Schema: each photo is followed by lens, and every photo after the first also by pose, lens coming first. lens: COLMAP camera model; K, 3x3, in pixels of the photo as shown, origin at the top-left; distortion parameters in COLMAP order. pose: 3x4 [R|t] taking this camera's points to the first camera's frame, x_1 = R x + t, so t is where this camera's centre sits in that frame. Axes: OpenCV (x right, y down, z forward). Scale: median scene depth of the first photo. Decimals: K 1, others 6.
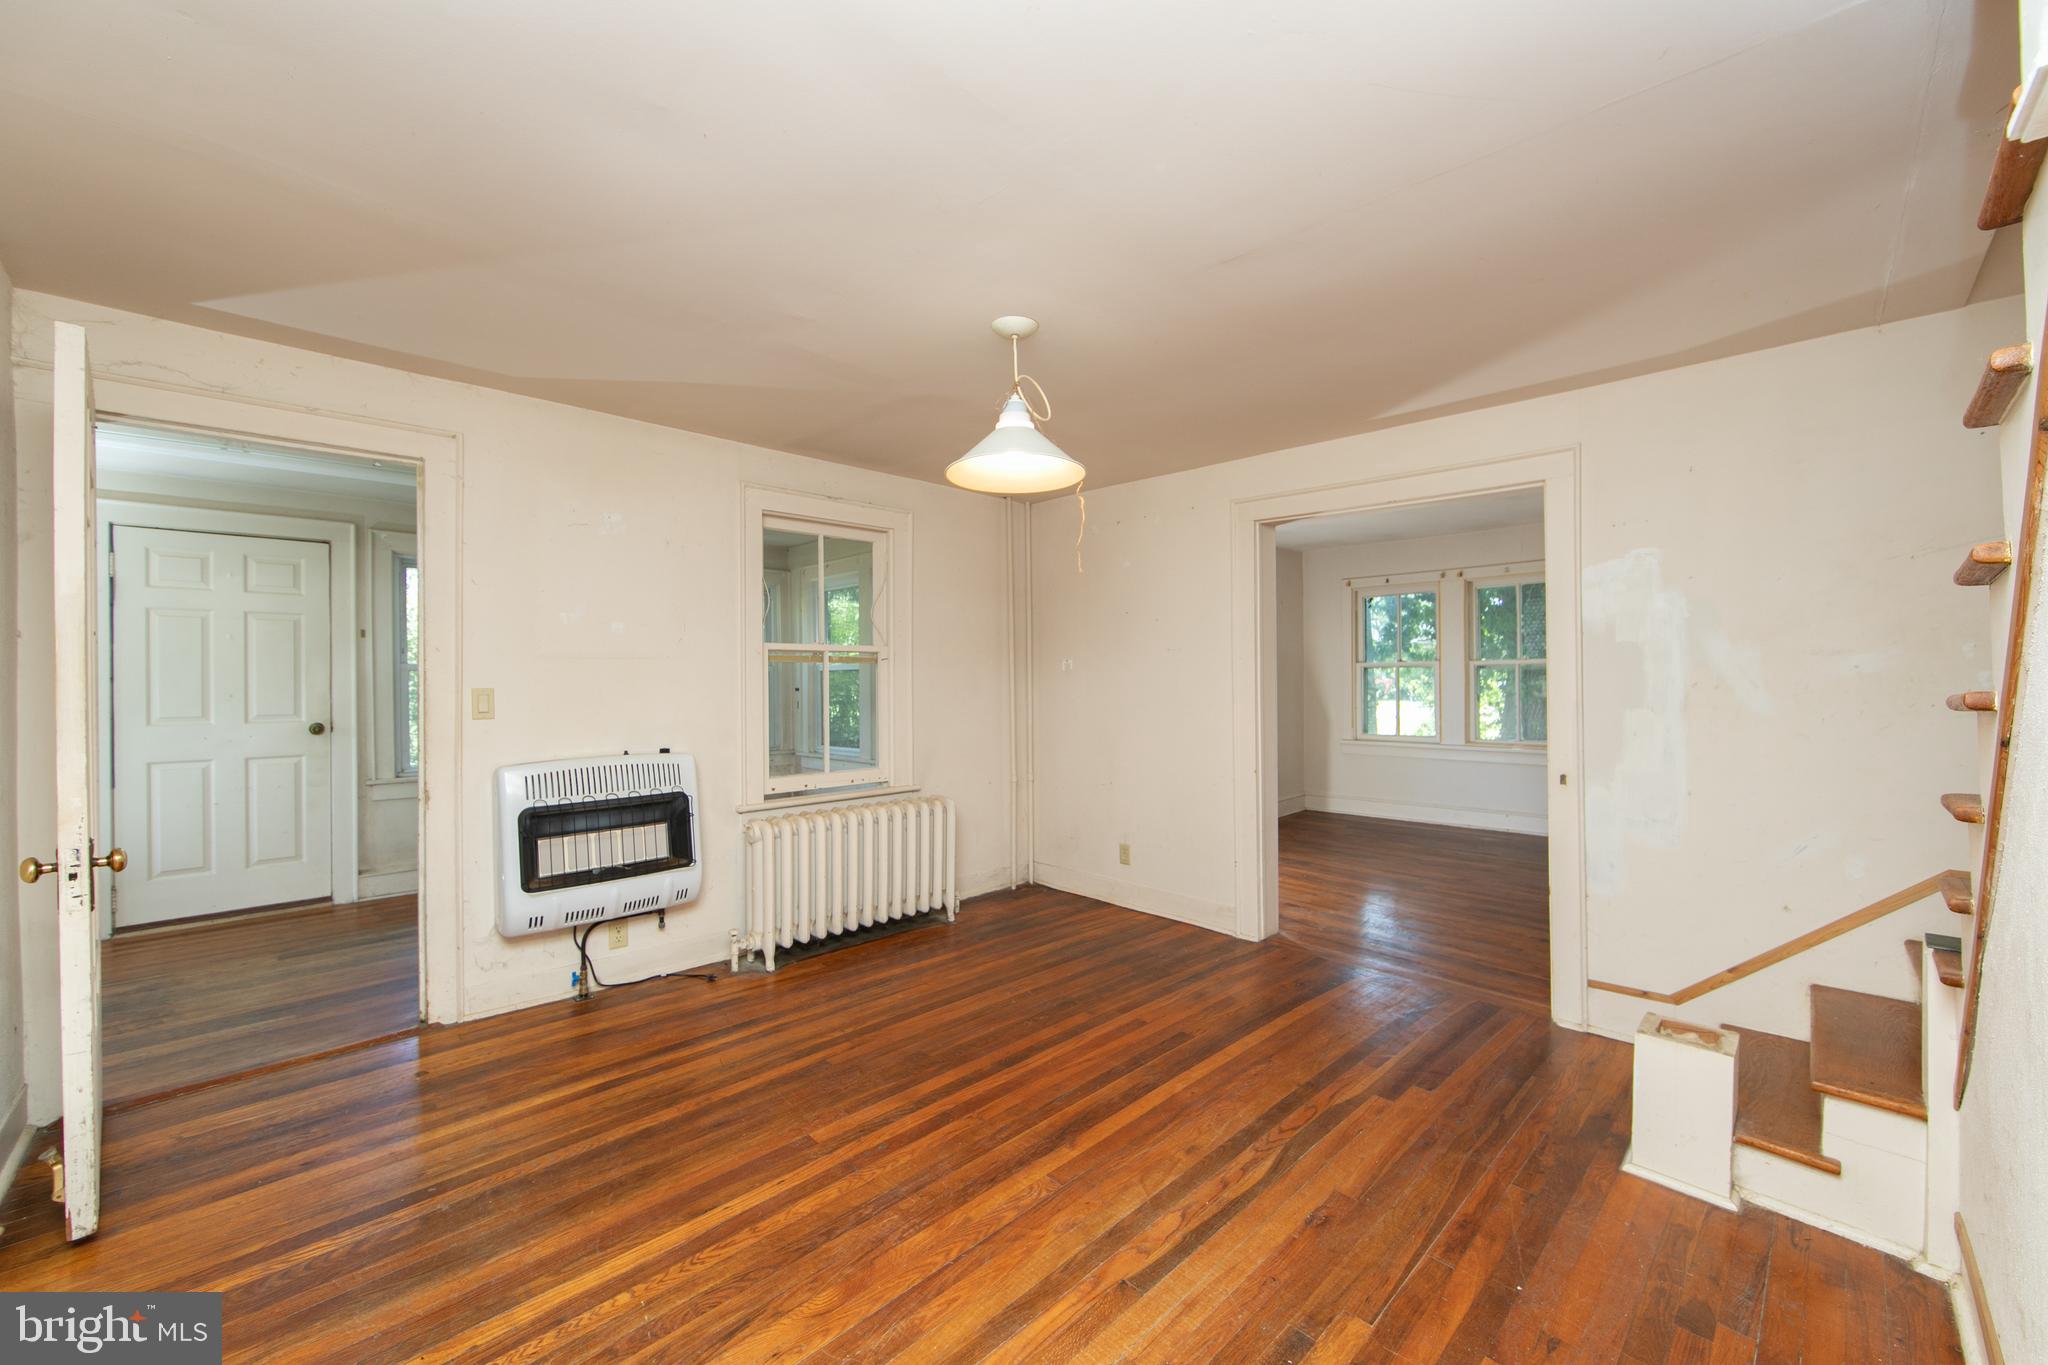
lens RADIAL K [[800.2, 0, 1028.2], [0, 800.2, 680.2], [0, 0, 1]] dist [-0.003049, -0.000334]
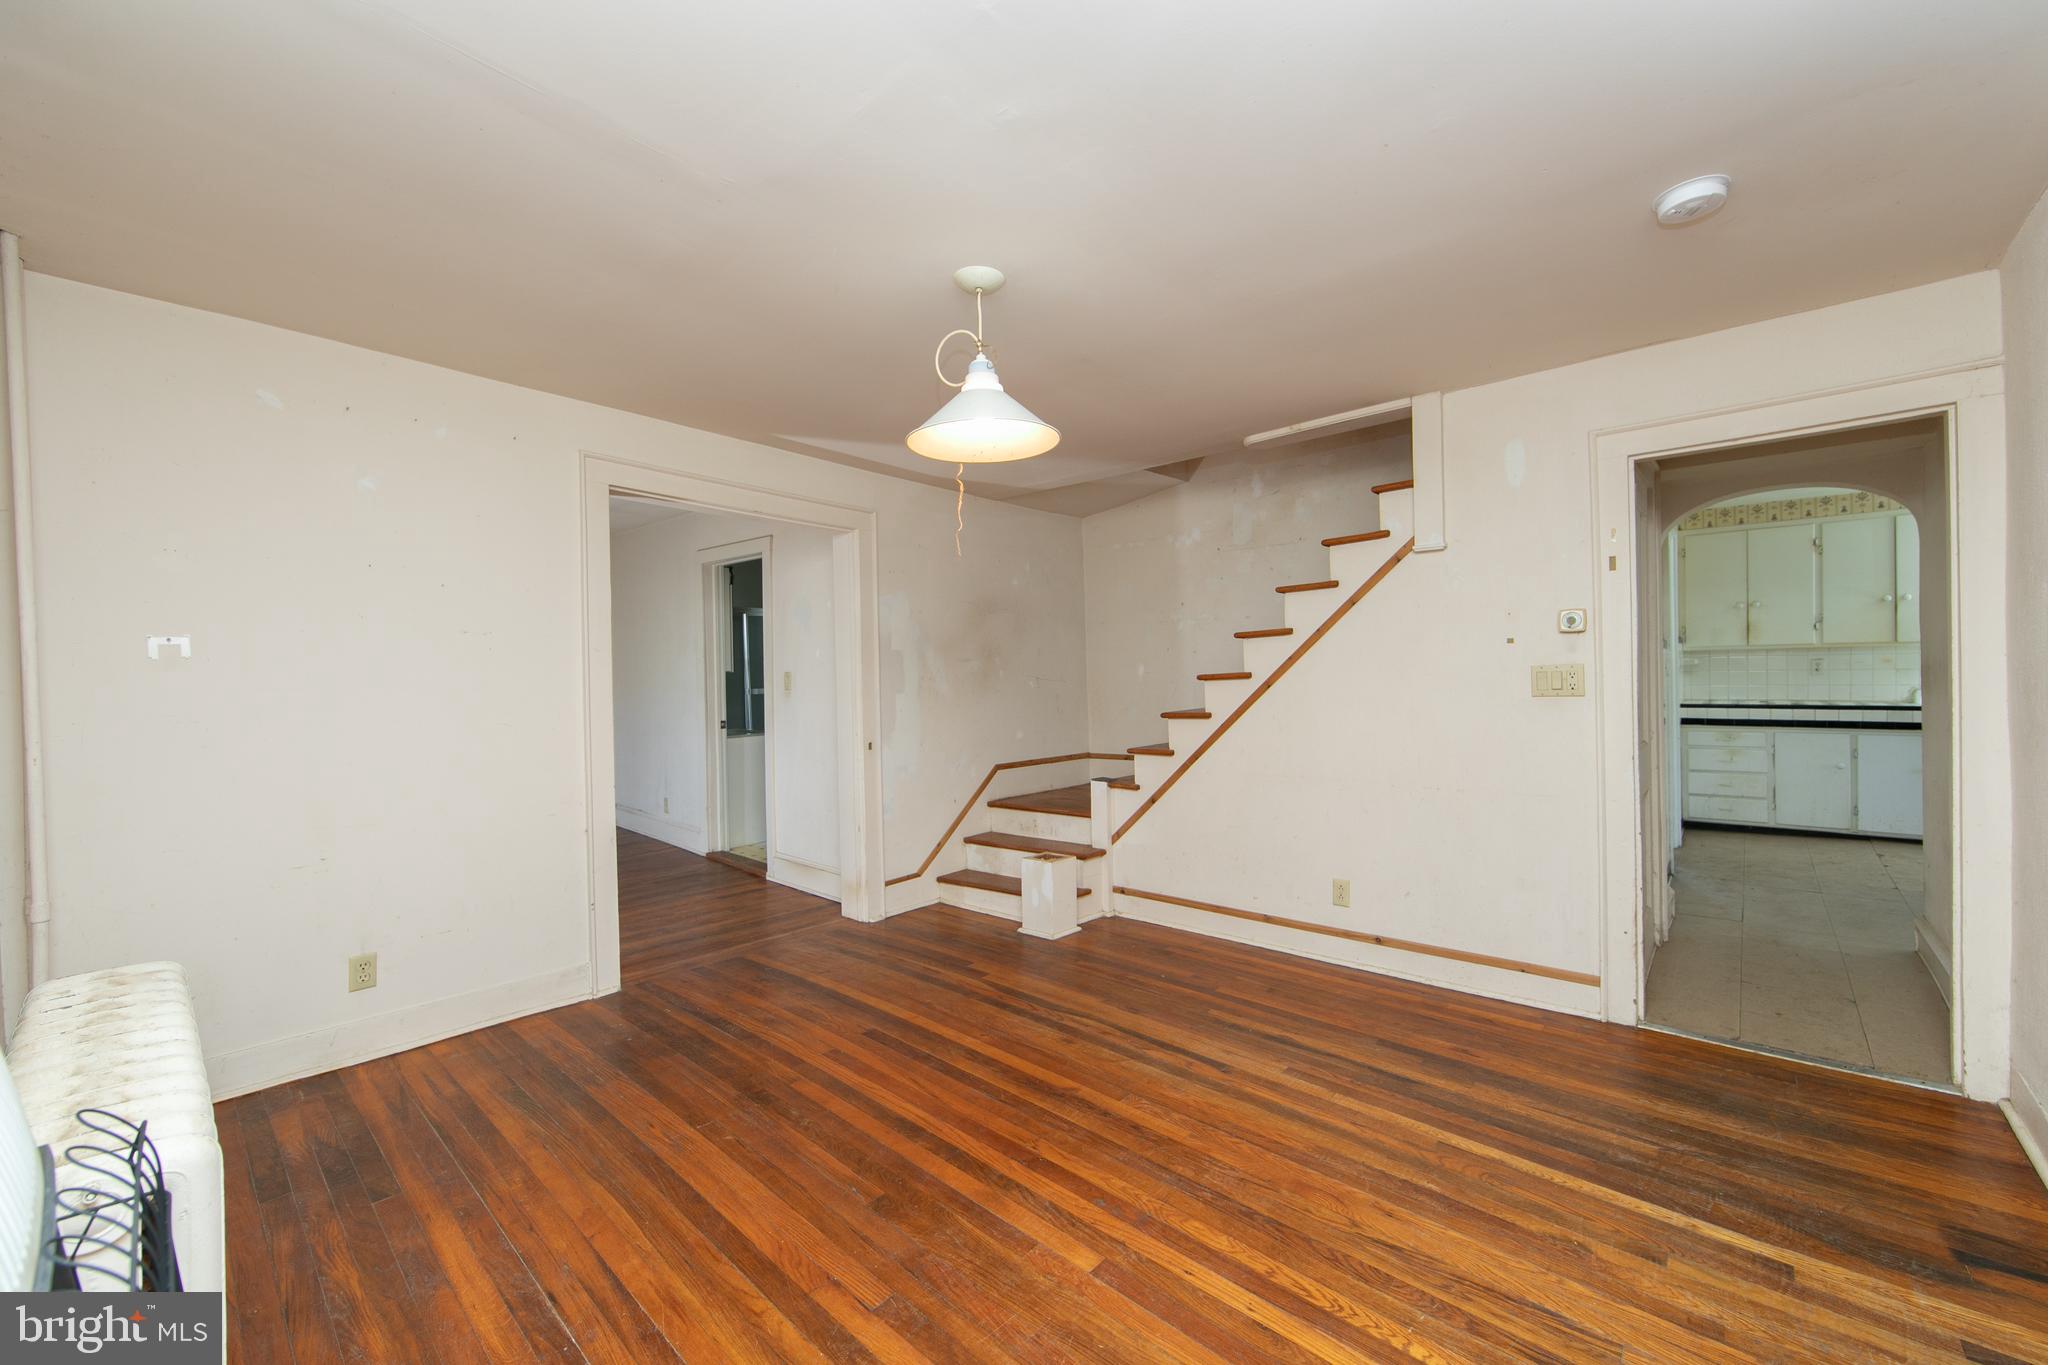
lens RADIAL K [[800.2, 0, 1028.2], [0, 800.2, 680.2], [0, 0, 1]] dist [-0.003049, -0.000334]
pose [[-0.068054, 0.002141, 0.997679, -0.999205], [0.016430, 0.999864, -0.001025, 0.019196], [-0.997546, 0.016322, -0.068080, 1.085296]]
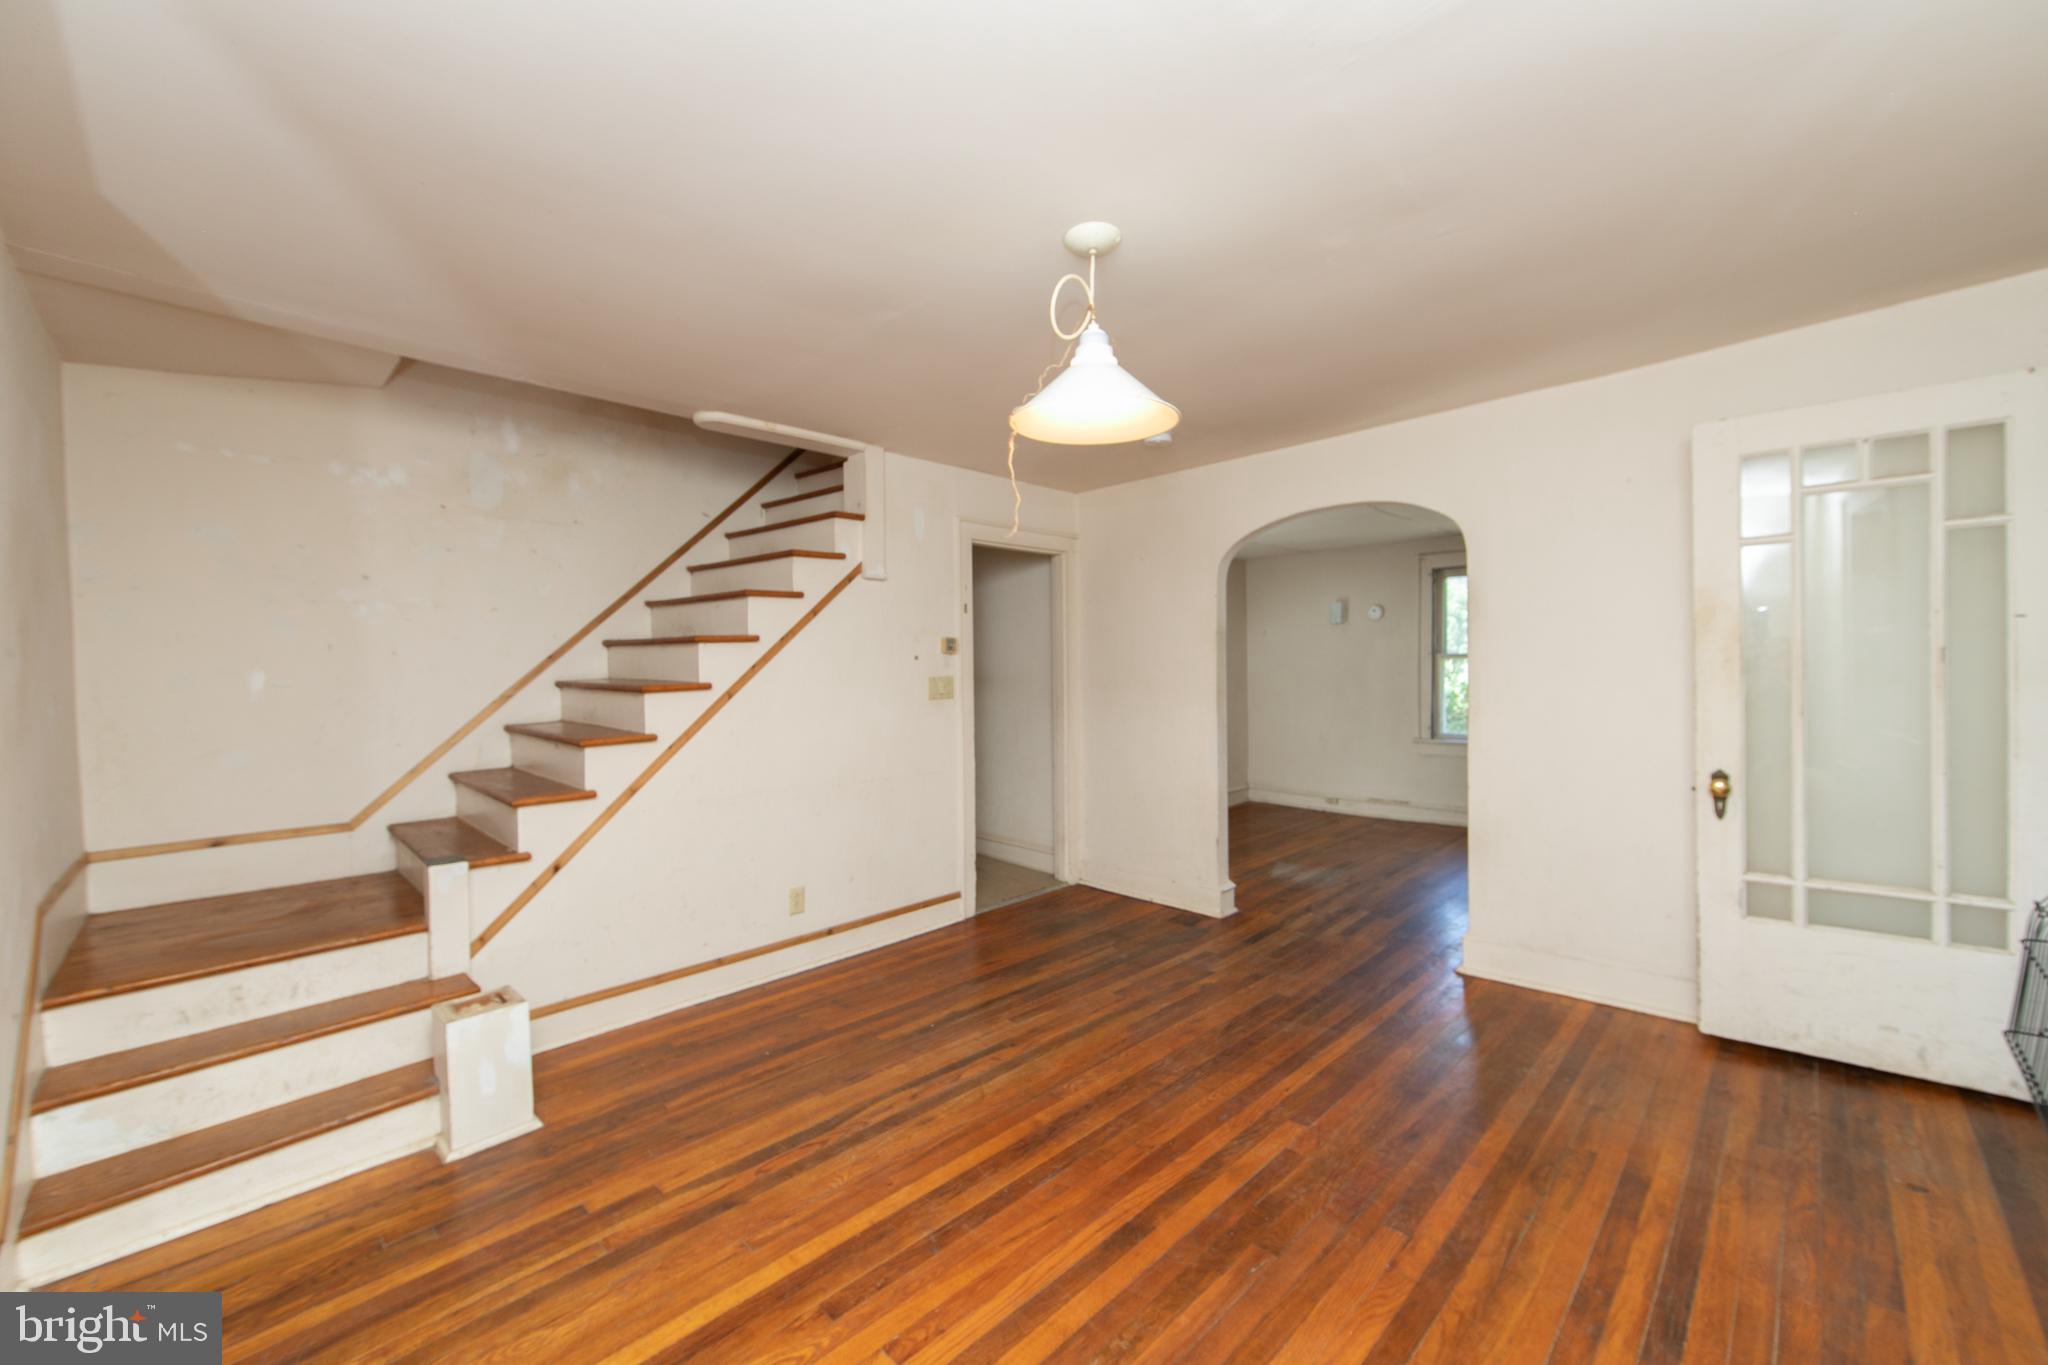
lens RADIAL K [[800.2, 0, 1028.2], [0, 800.2, 680.2], [0, 0, 1]] dist [-0.003049, -0.000334]
pose [[-0.999622, 0.018799, -0.020047, 0.078702], [0.018589, 0.999771, 0.010625, 0.000040], [0.020242, 0.010249, -0.999743, 1.951441]]
